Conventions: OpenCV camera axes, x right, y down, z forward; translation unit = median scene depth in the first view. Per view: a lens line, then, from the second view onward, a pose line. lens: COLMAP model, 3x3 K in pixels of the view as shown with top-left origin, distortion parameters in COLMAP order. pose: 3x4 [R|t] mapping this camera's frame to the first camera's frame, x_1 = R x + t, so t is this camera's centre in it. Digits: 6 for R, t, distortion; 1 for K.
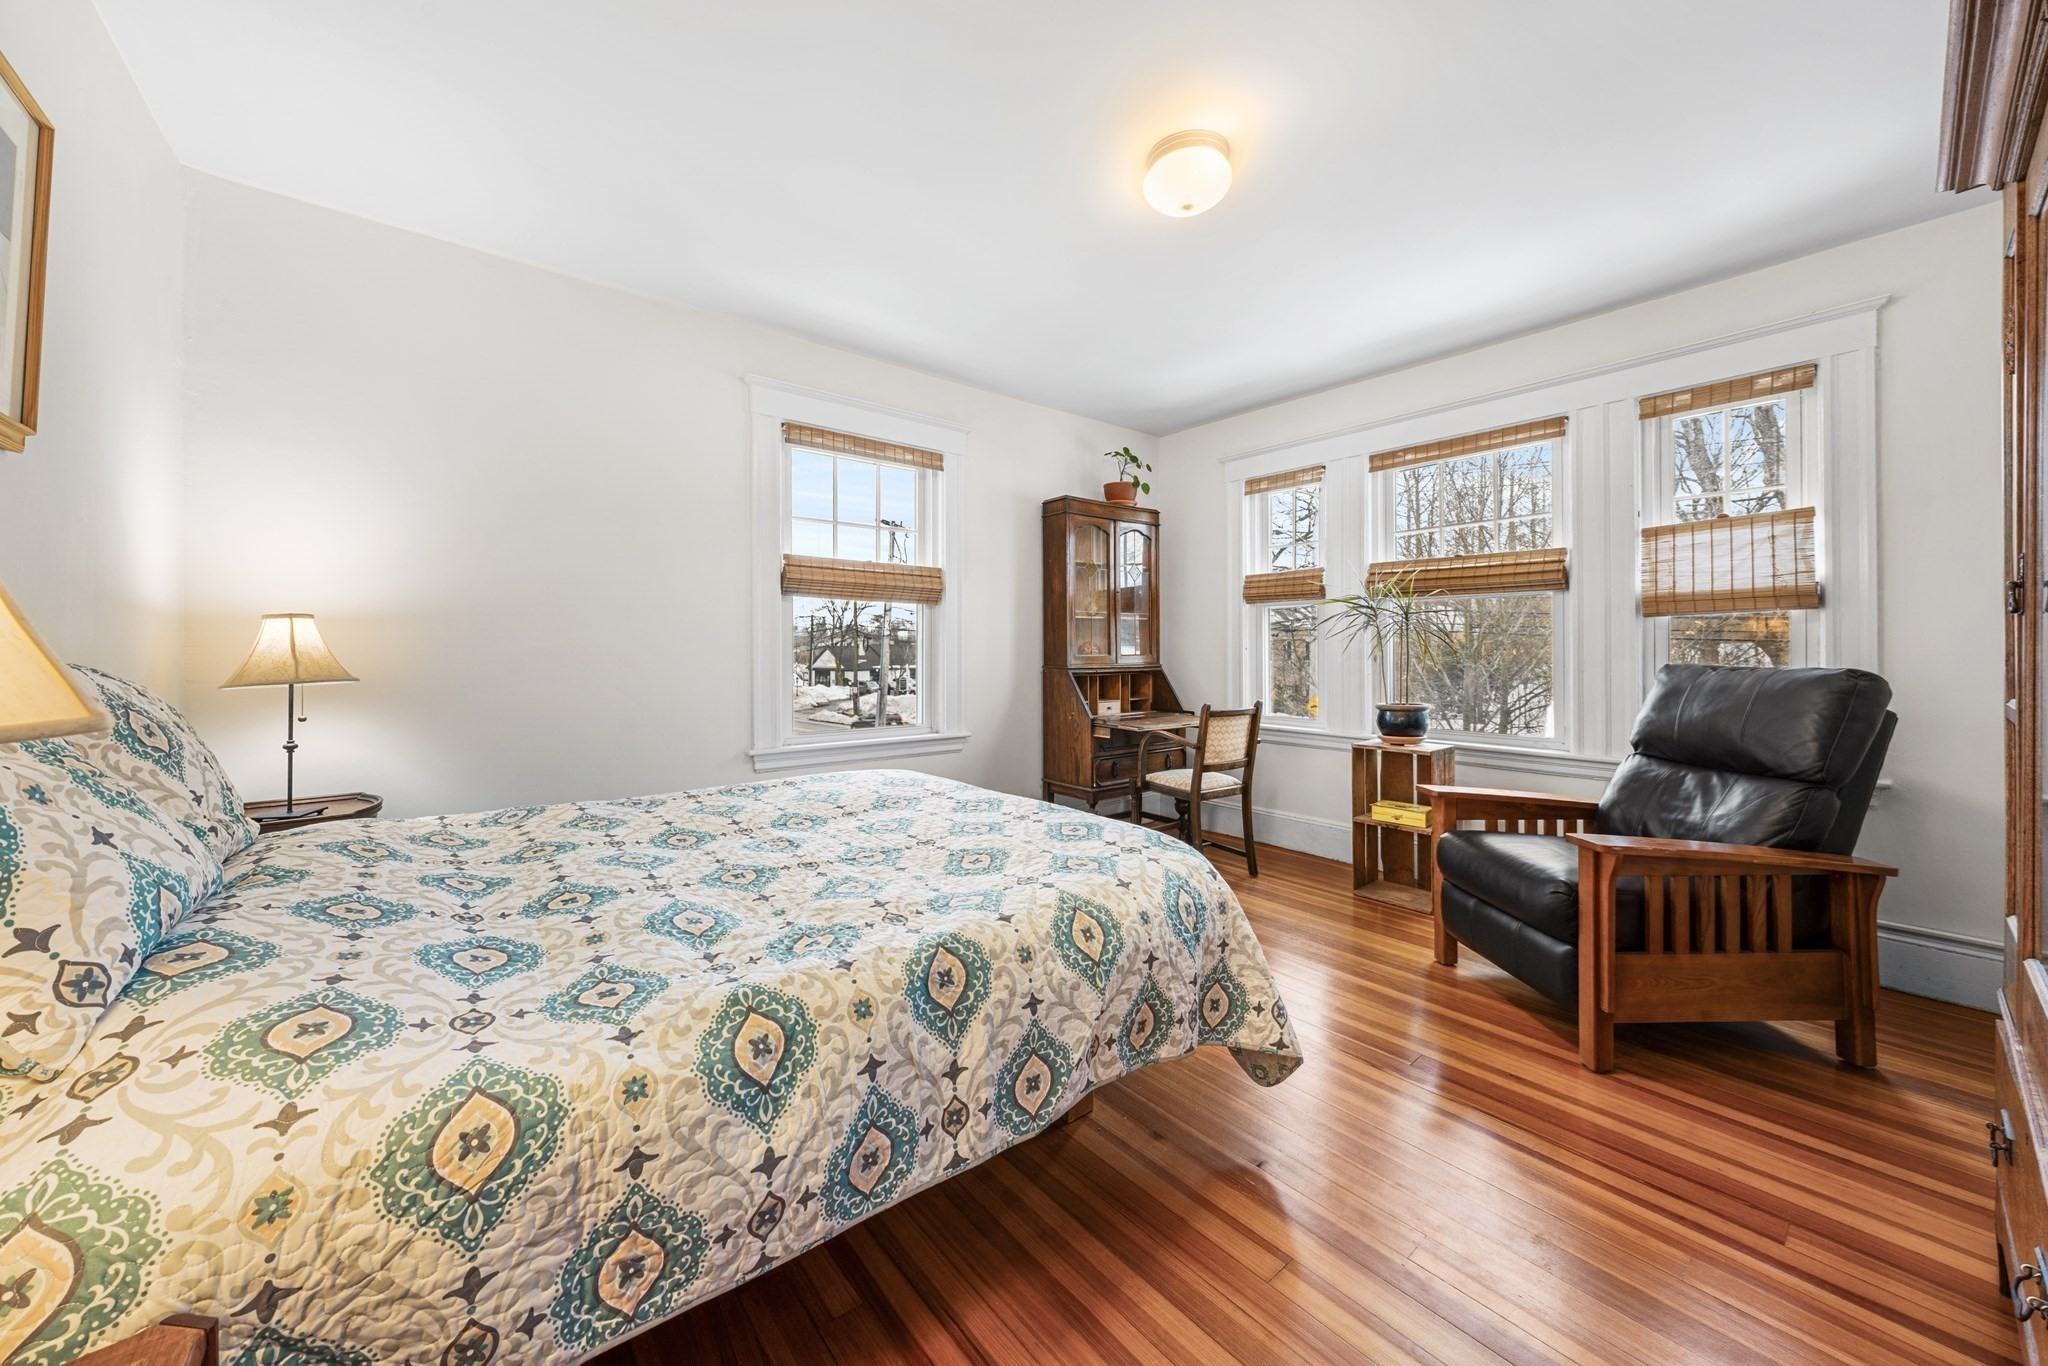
lens RADIAL K [[713.8, 0, 1019.5], [0, 713.8, 667.2], [0, 0, 1]] dist [-0.001849, 0.000057]
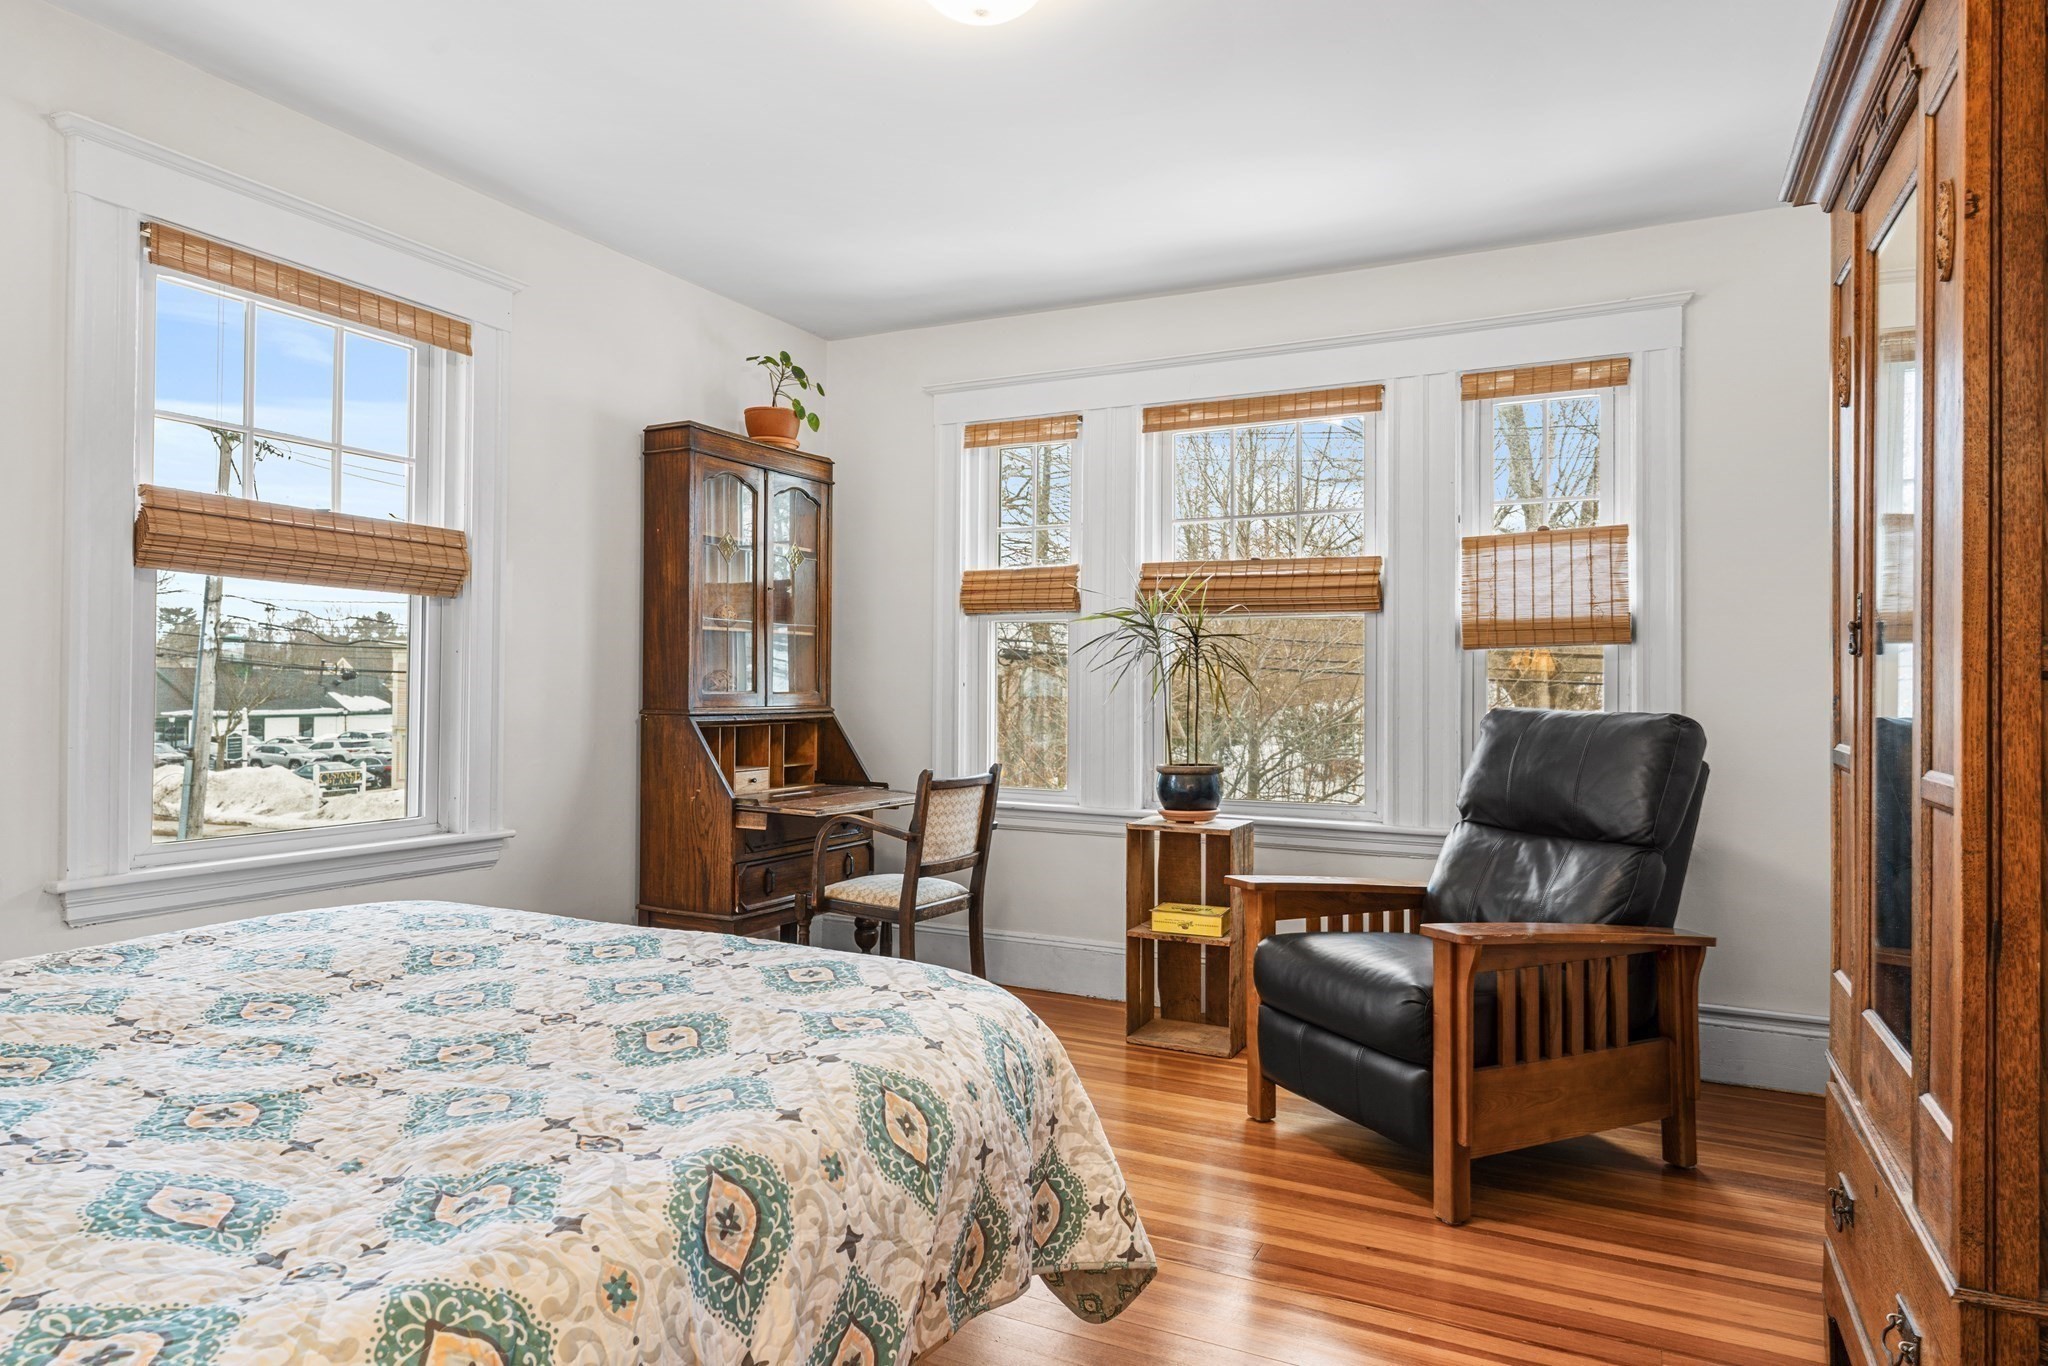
lens RADIAL K [[1185.9, 0, 1020.9], [0, 1185.9, 706.4], [0, 0, 1]] dist [0.007636, -0.001439]
pose [[0.915056, 0.002816, 0.403318, -0.128741], [-0.000245, 0.999979, -0.006427, 0.002126], [-0.403328, 0.005782, 0.915037, -0.011844]]
